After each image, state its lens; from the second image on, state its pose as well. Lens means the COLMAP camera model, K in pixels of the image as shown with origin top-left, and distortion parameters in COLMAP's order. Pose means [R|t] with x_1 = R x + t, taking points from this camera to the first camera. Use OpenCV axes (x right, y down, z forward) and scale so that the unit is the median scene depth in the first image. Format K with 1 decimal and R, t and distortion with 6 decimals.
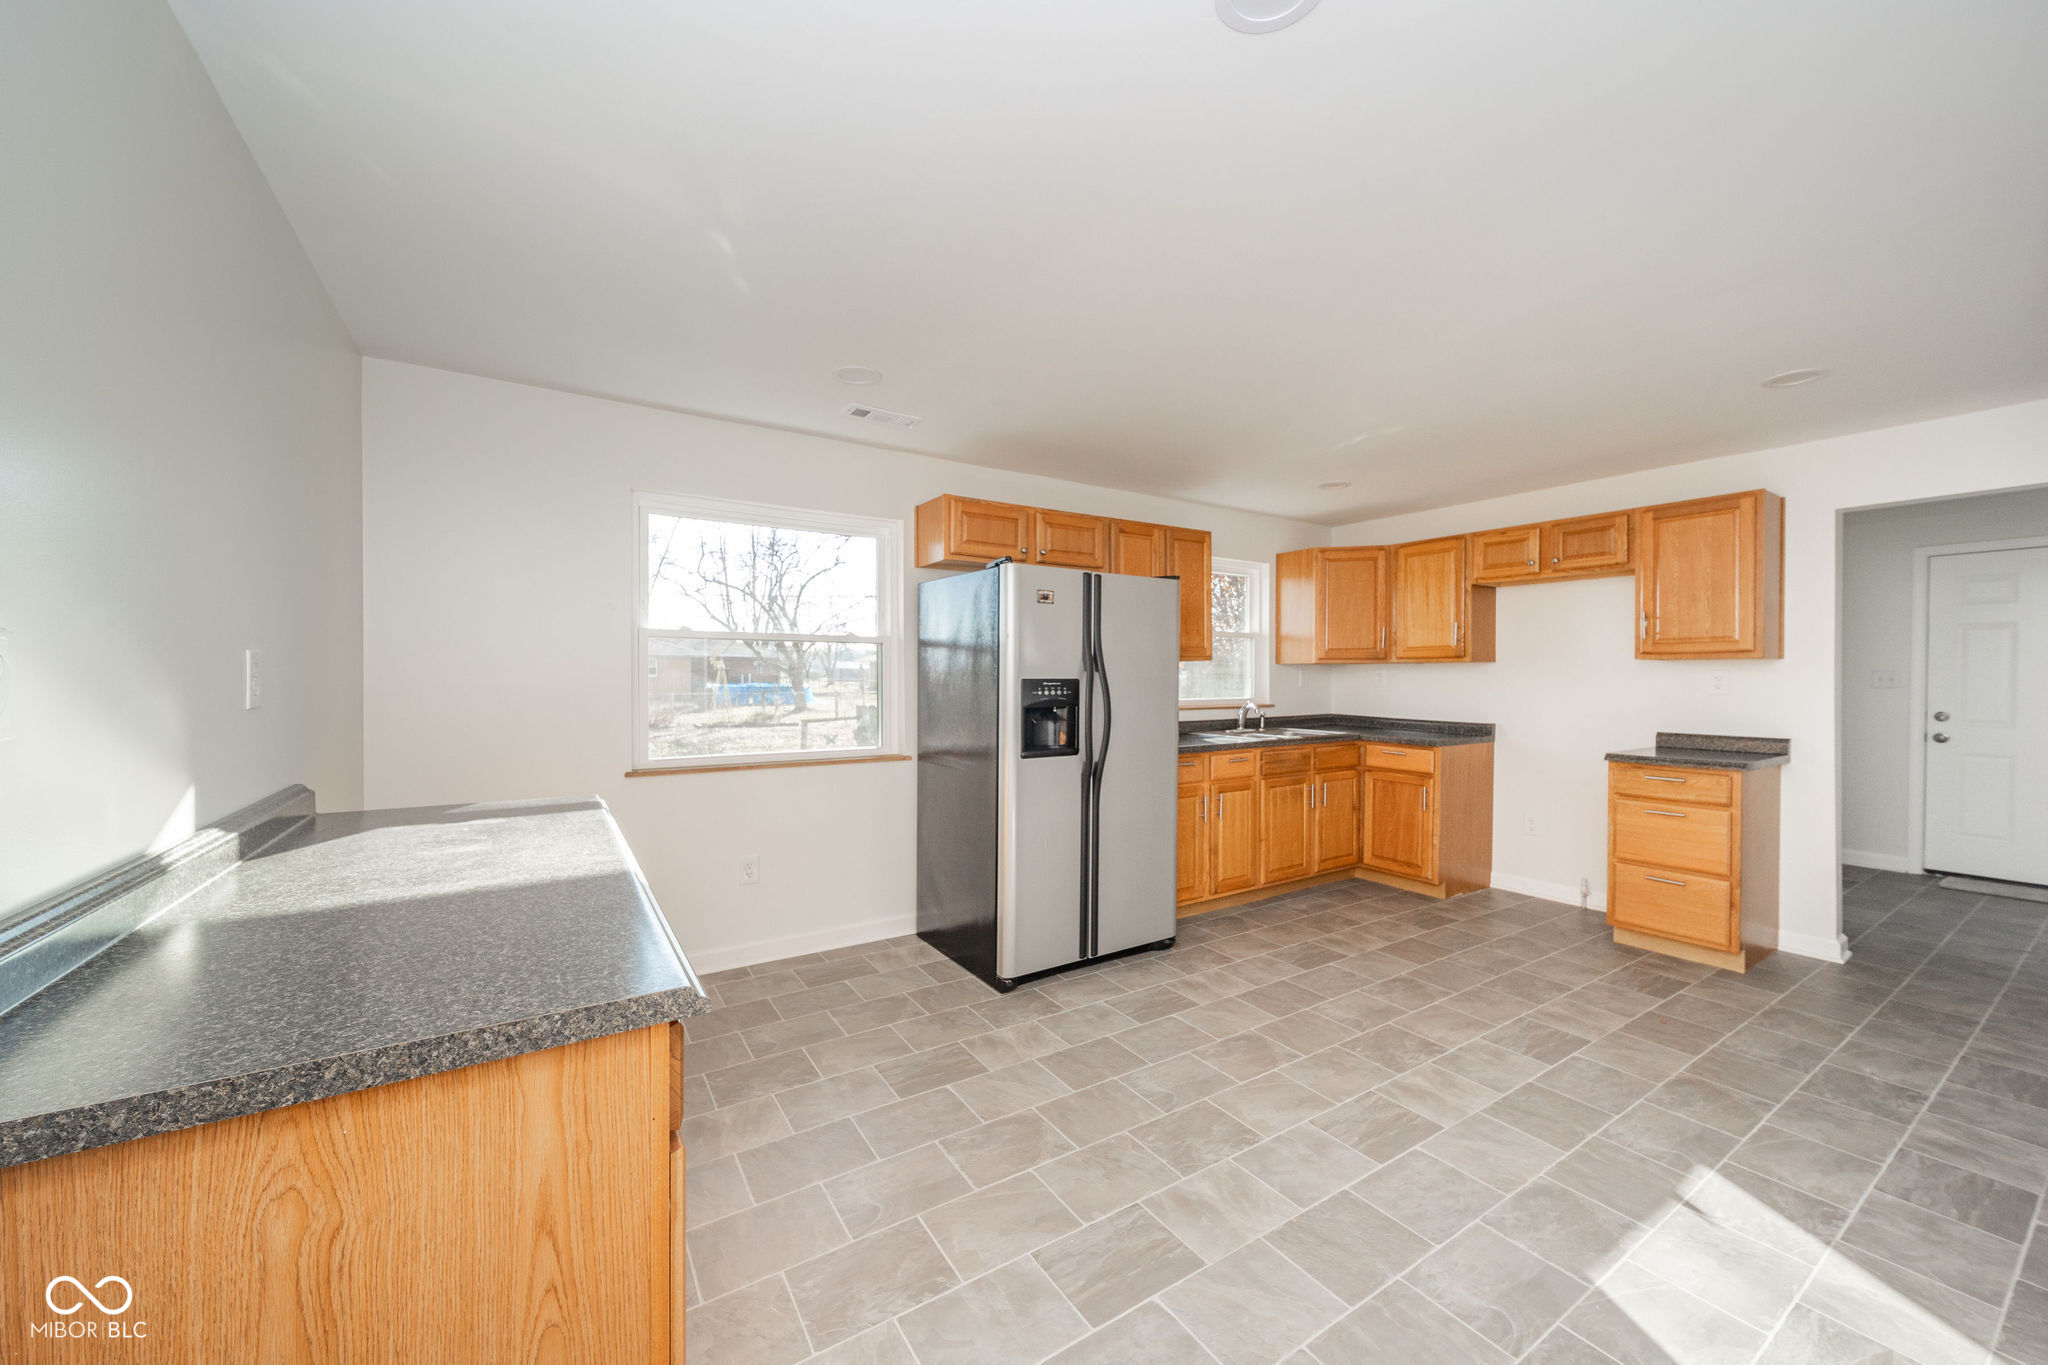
lens RADIAL K [[750.0, 0, 965.6], [0, 750.0, 682.5], [0, 0, 1]] dist [0.000267, -0.000098]
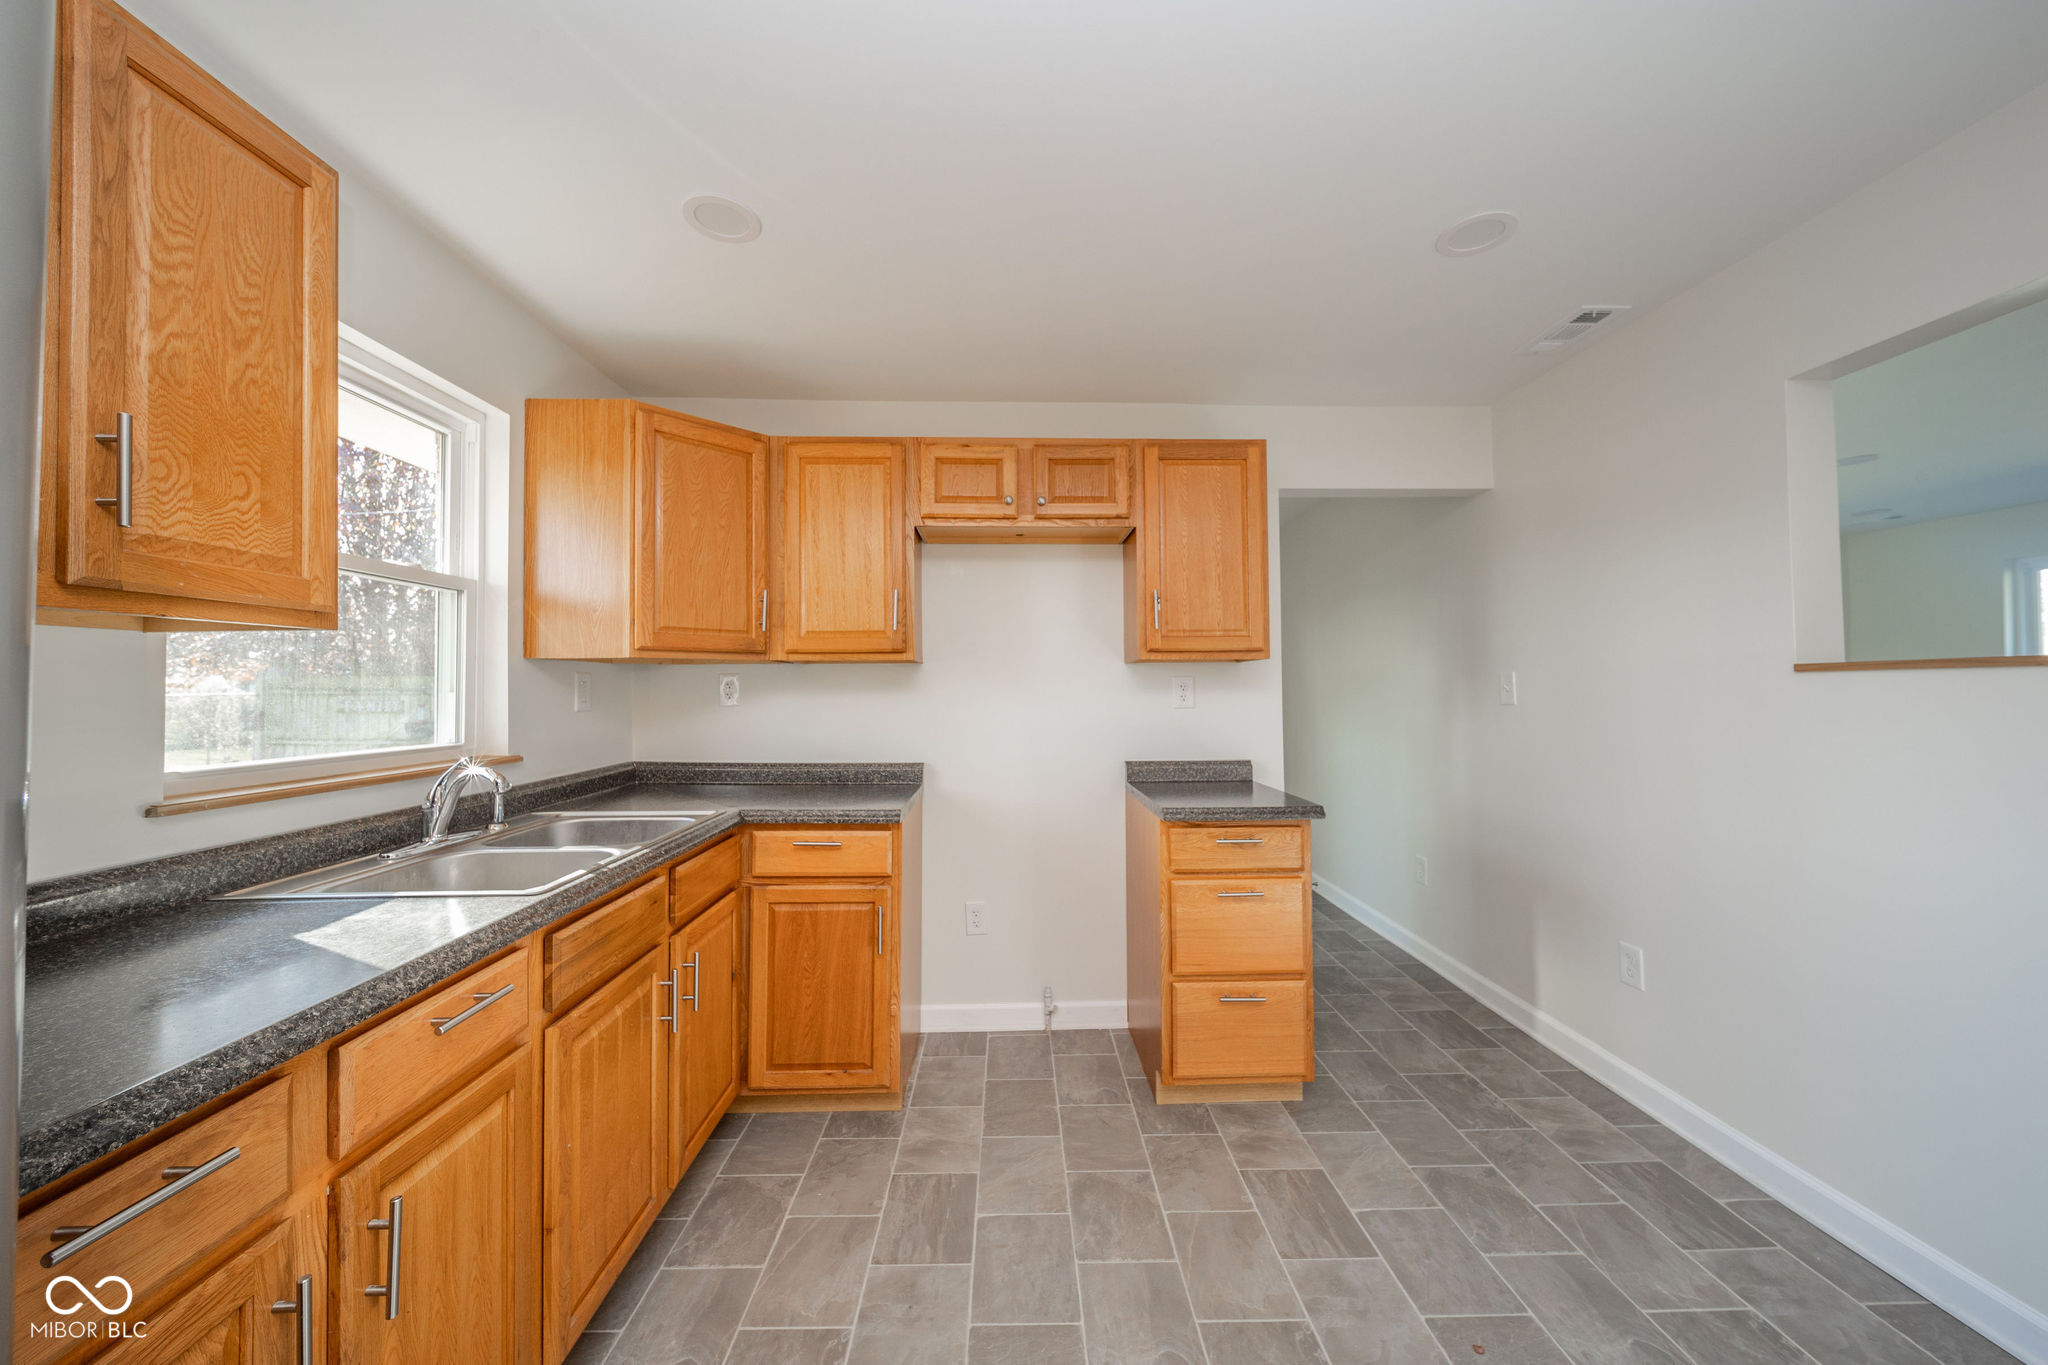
lens RADIAL K [[737.6, 0, 1016.4], [0, 737.6, 672.0], [0, 0, 1]] dist [-0.001044, -0.000163]
pose [[0.469017, 0.016345, 0.883038, 0.224244], [0.012435, 0.999607, -0.025107, -0.003654], [-0.883102, 0.022756, 0.468630, 0.708094]]
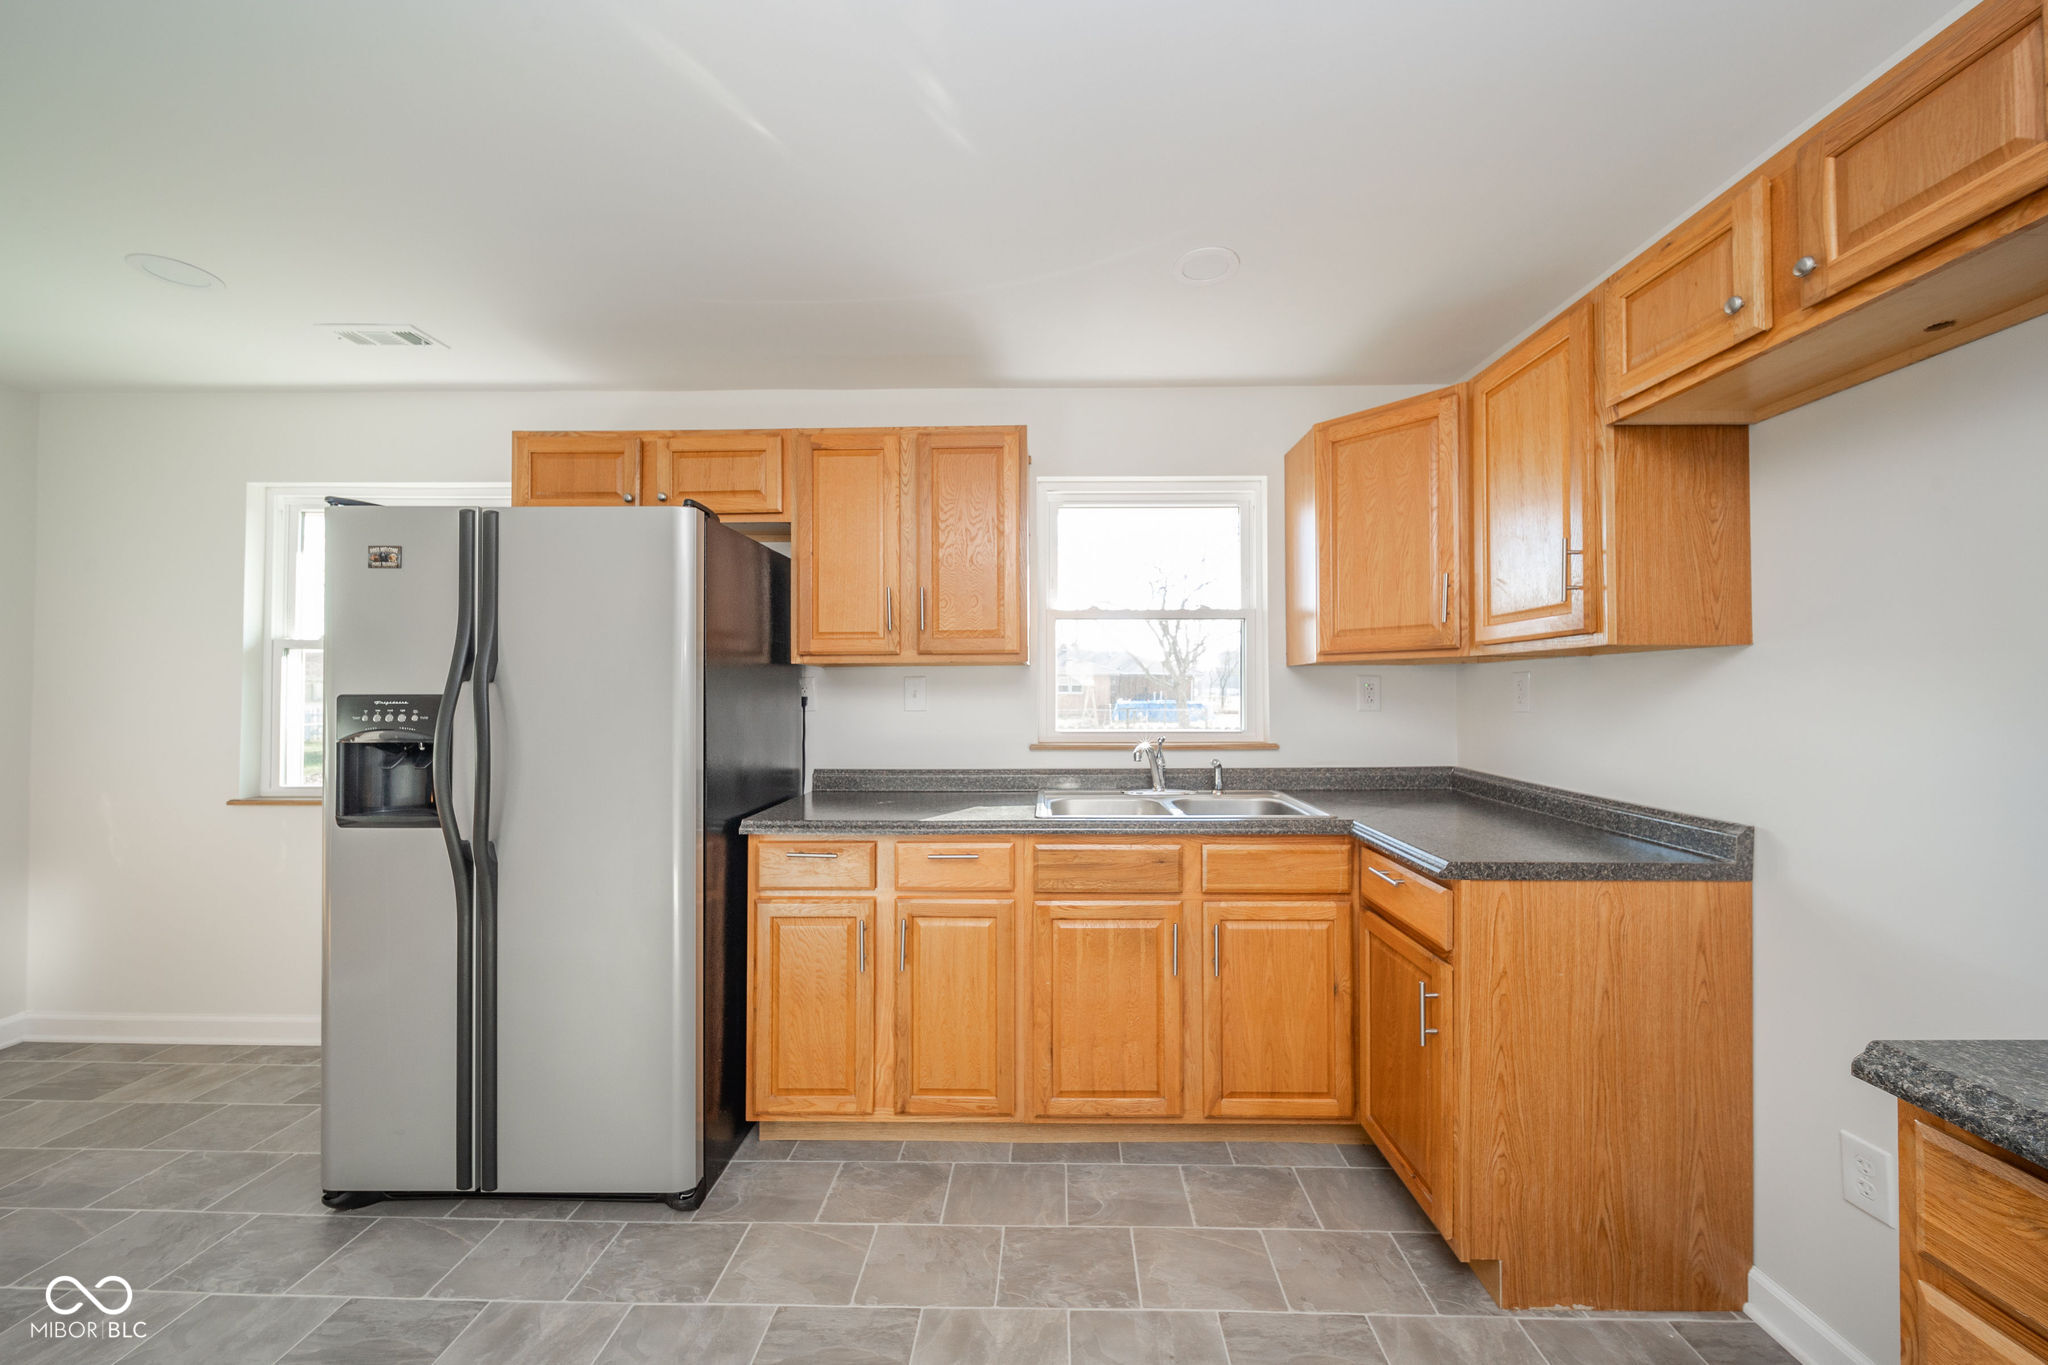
lens RADIAL K [[722.9, 0, 1030.8], [0, 722.9, 682.0], [0, 0, 1]] dist [0.000292, -0.000059]
pose [[0.855001, -0.011032, -0.518510, 0.655121], [-0.001469, 0.999718, -0.023694, -0.001905], [0.518625, 0.021020, 0.854743, 0.606152]]
